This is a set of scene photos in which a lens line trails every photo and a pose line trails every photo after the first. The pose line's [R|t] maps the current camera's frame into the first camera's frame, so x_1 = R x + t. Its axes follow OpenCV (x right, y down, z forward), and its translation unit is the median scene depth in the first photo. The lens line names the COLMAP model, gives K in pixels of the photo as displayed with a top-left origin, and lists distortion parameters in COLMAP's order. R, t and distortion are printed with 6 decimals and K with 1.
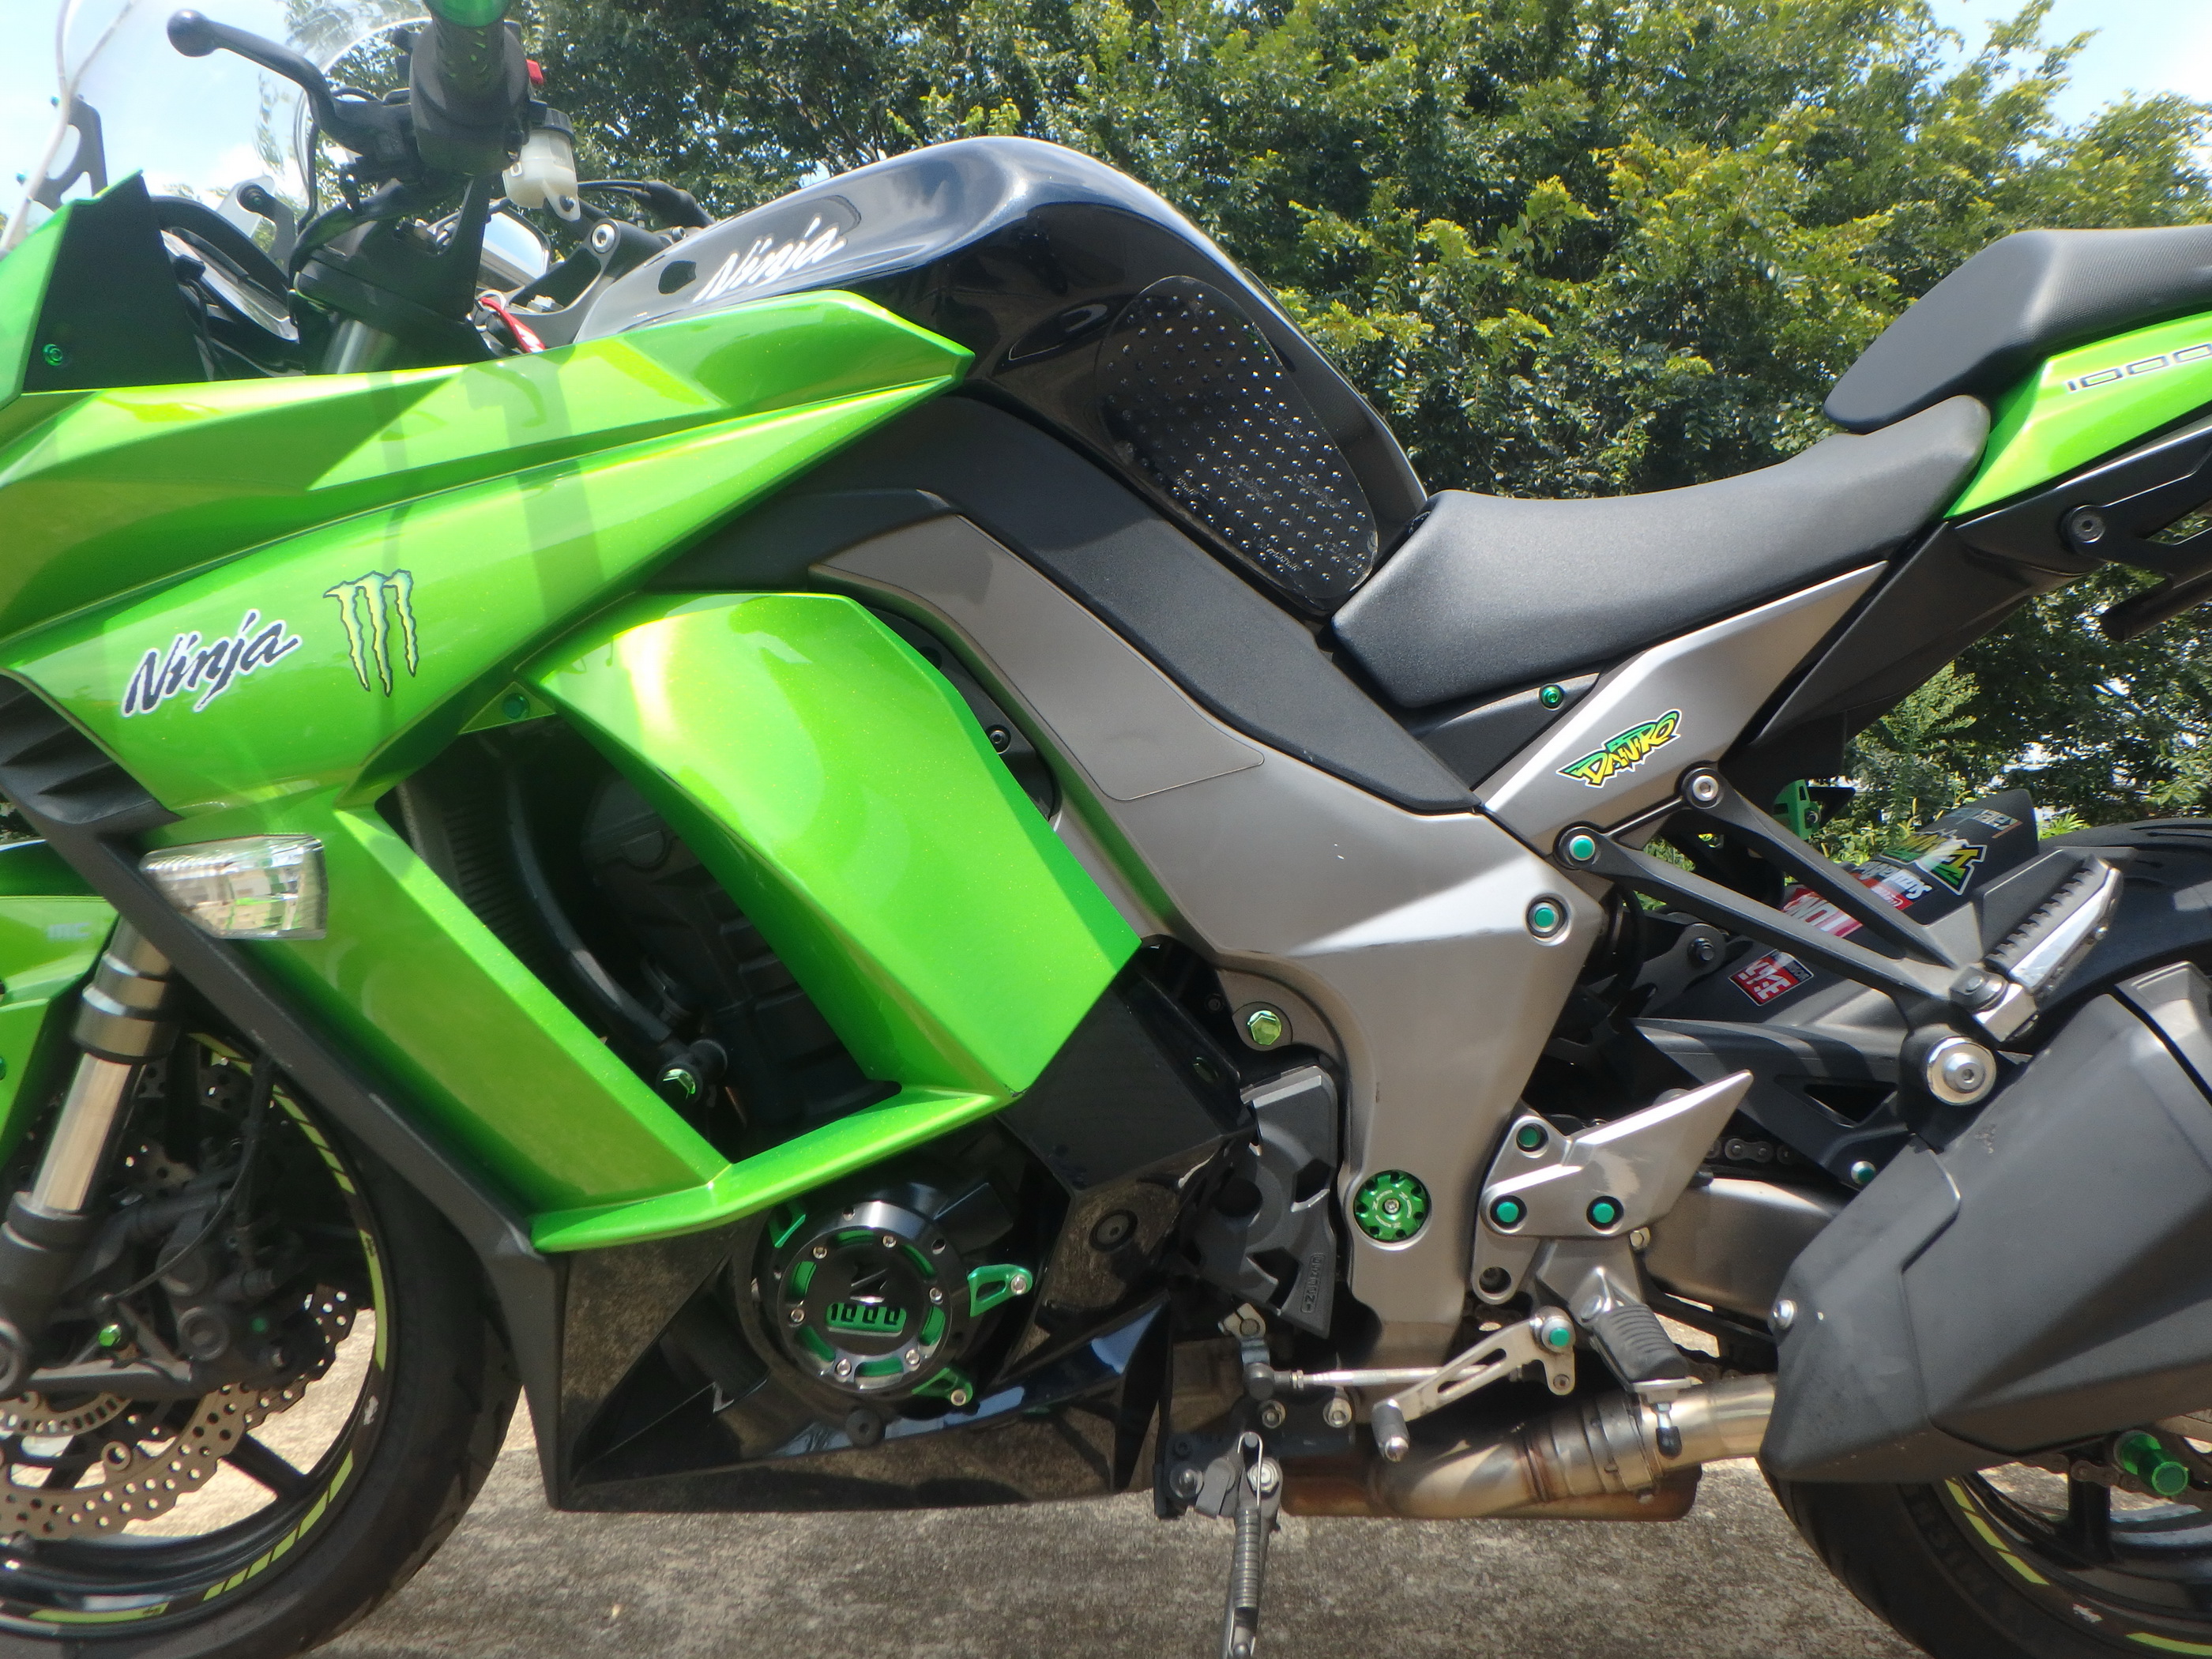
lens RADIAL K [[1692.2, 0, 1105.6], [0, 1692.2, 826.3], [0, 0, 1]] dist [-0.018993, 0.021806]
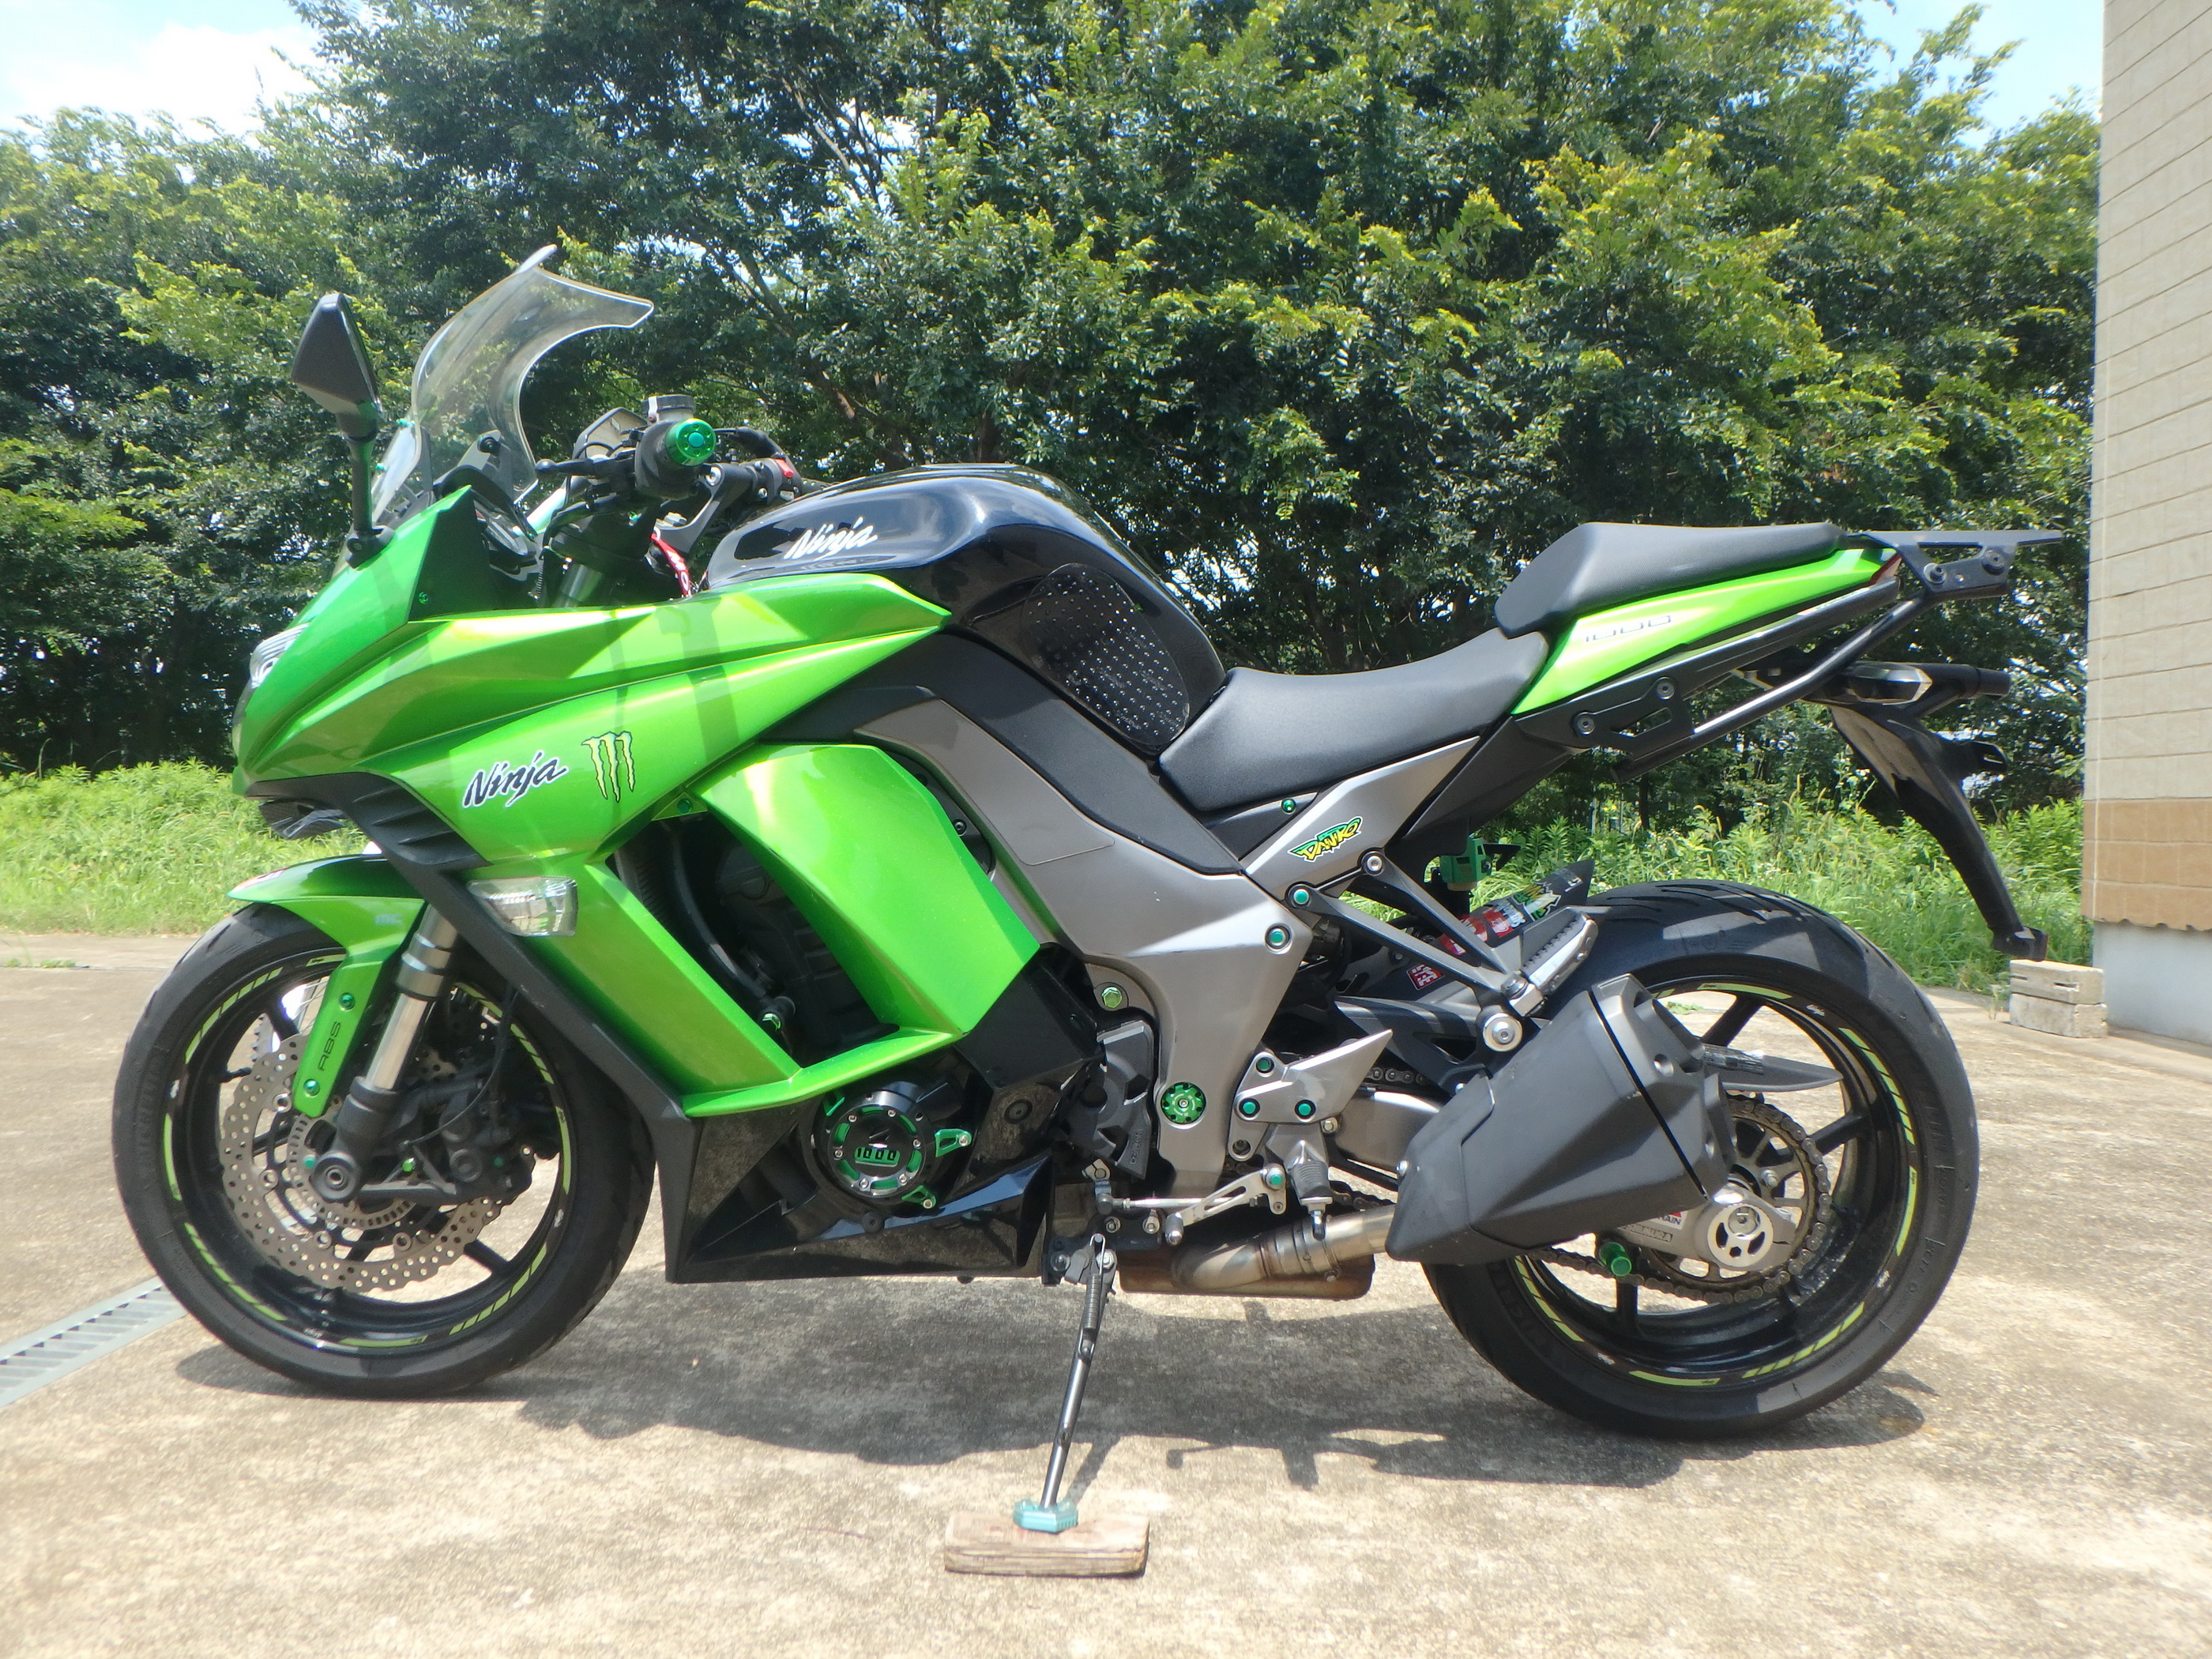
lens RADIAL K [[1692.2, 0, 1096.3], [0, 1692.2, 811.6], [0, 0, 1]] dist [-0.018993, 0.021806]
pose [[0.999464, 0.026342, 0.019438, 0.040039], [-0.026928, 0.999171, 0.030528, -0.119596], [-0.018618, -0.031035, 0.999345, -0.699028]]
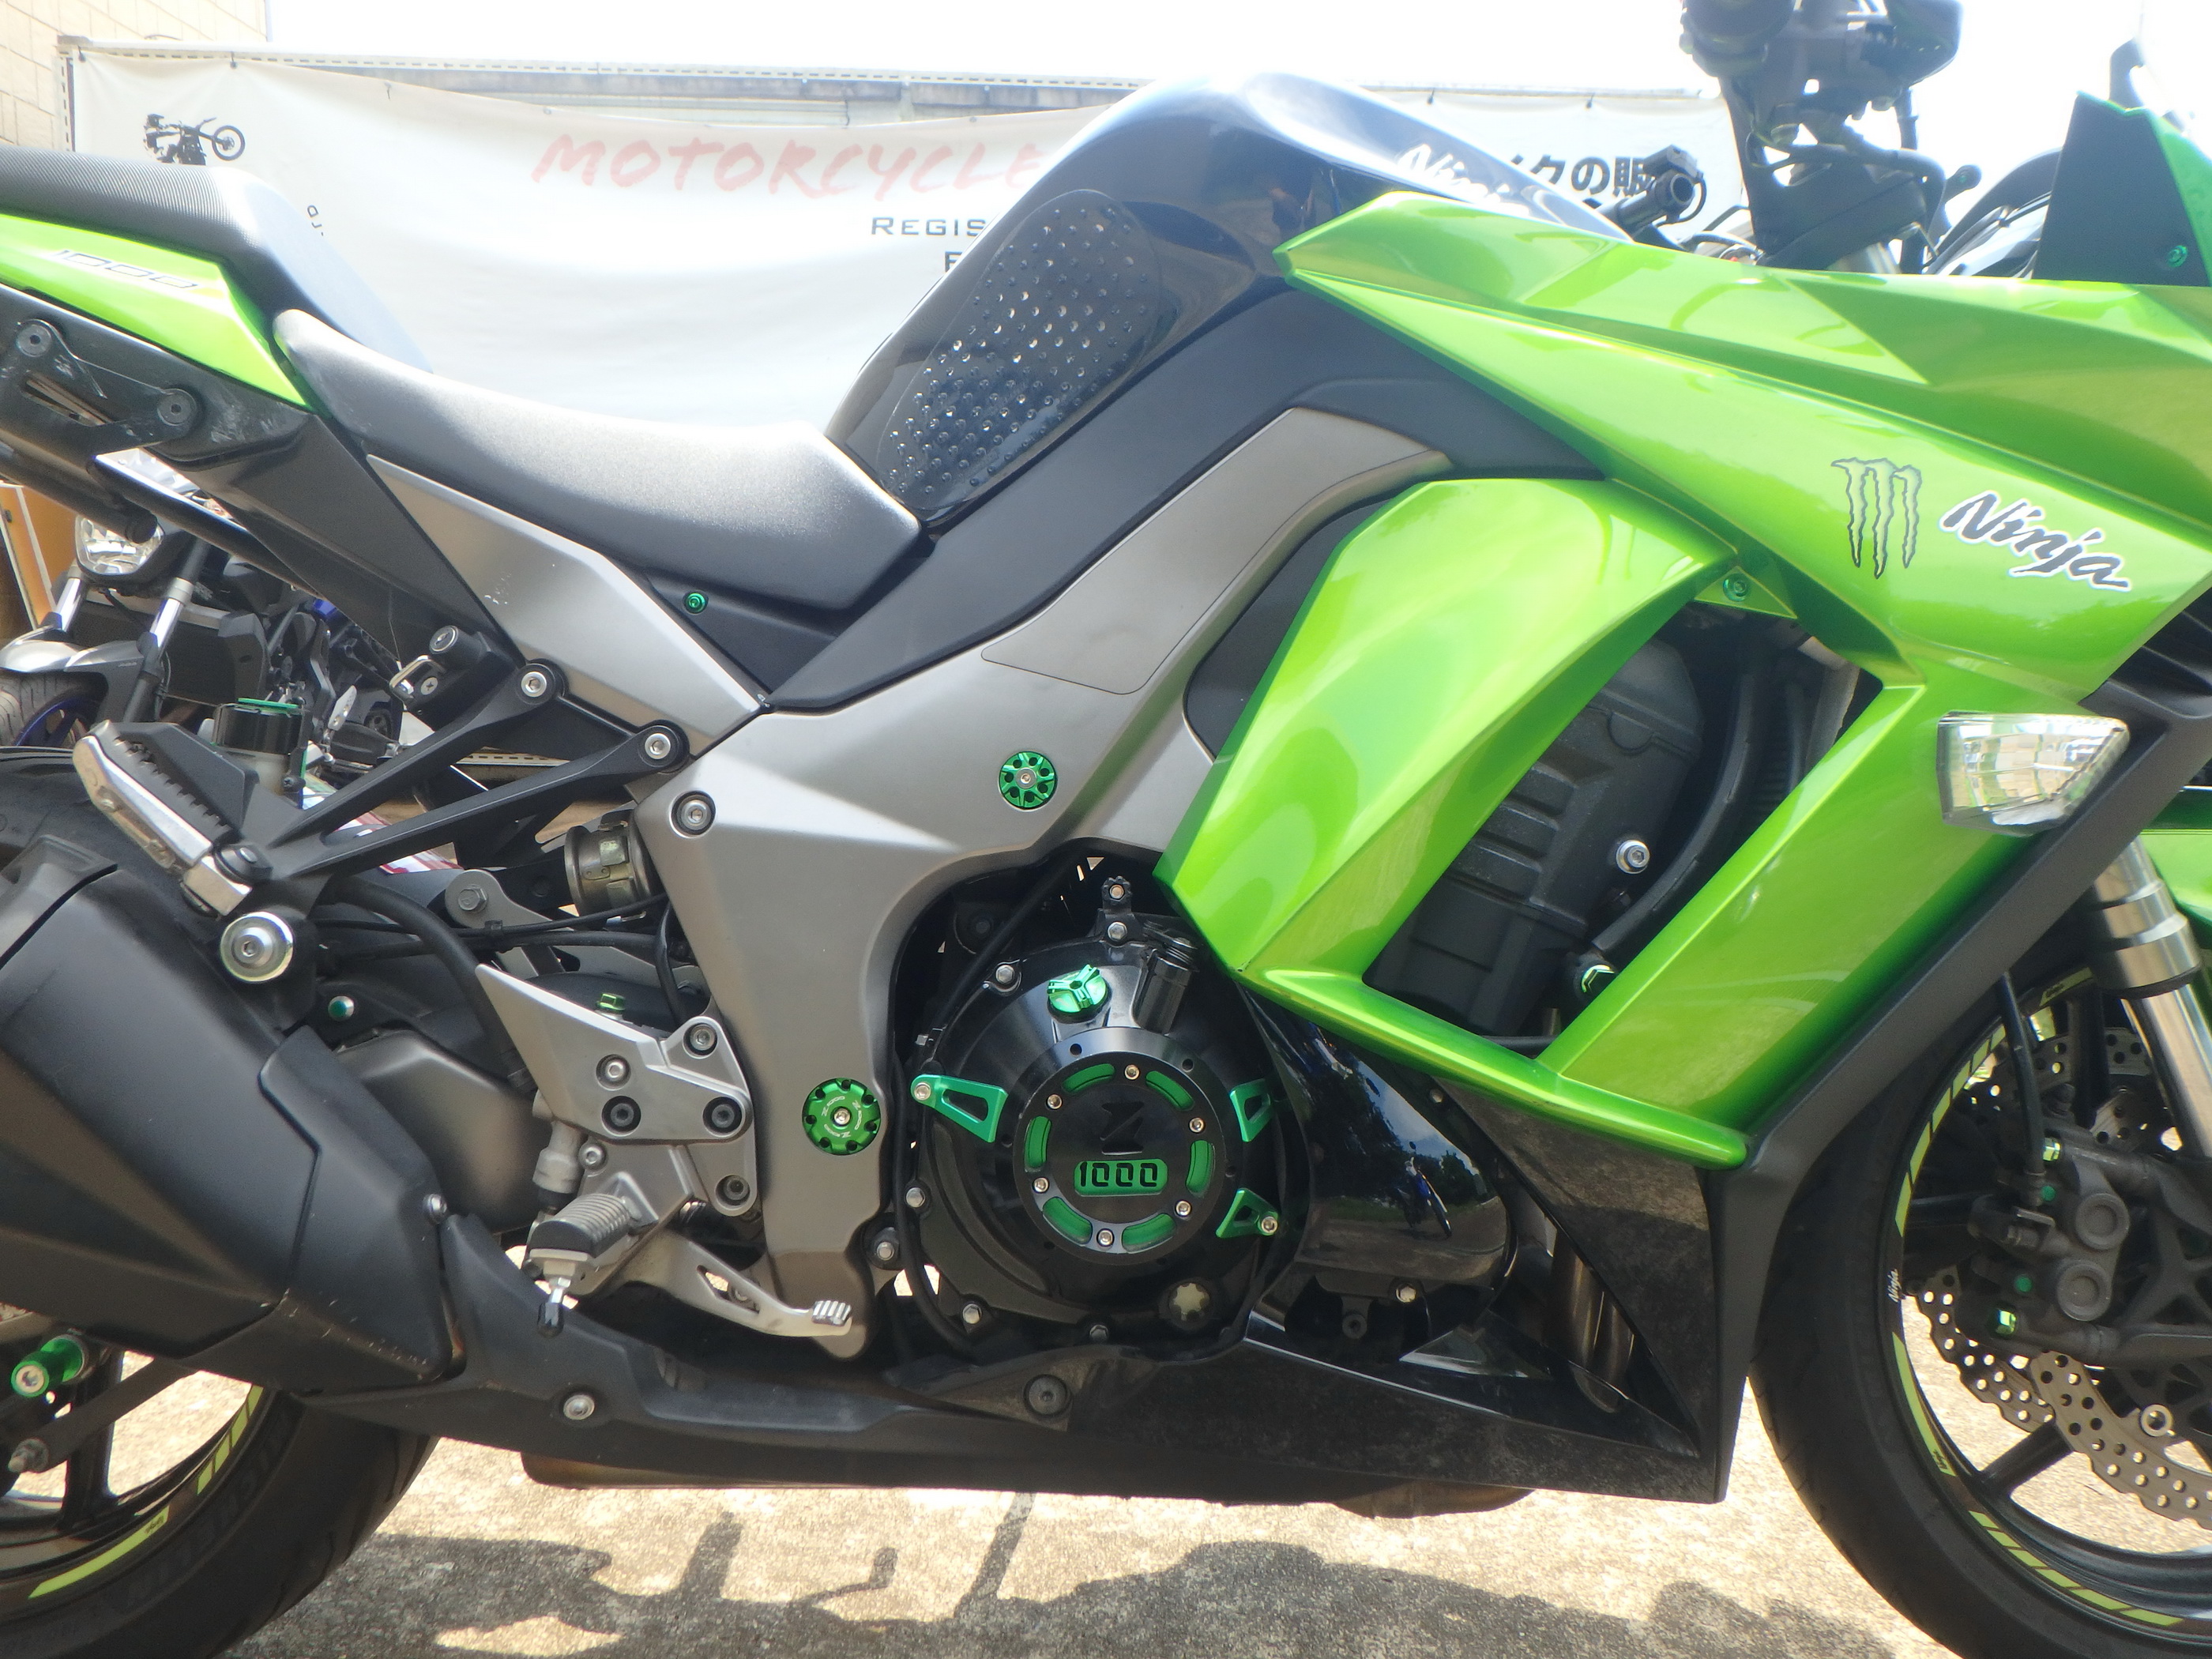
lens RADIAL K [[1692.2, 0, 1109.4], [0, 1692.2, 807.0], [0, 0, 1]] dist [-0.018993, 0.021806]
pose [[-0.998798, -0.007936, -0.048373, 0.070646], [-0.012777, 0.994846, 0.100593, -0.087517], [0.047325, 0.101091, -0.993751, 2.275756]]
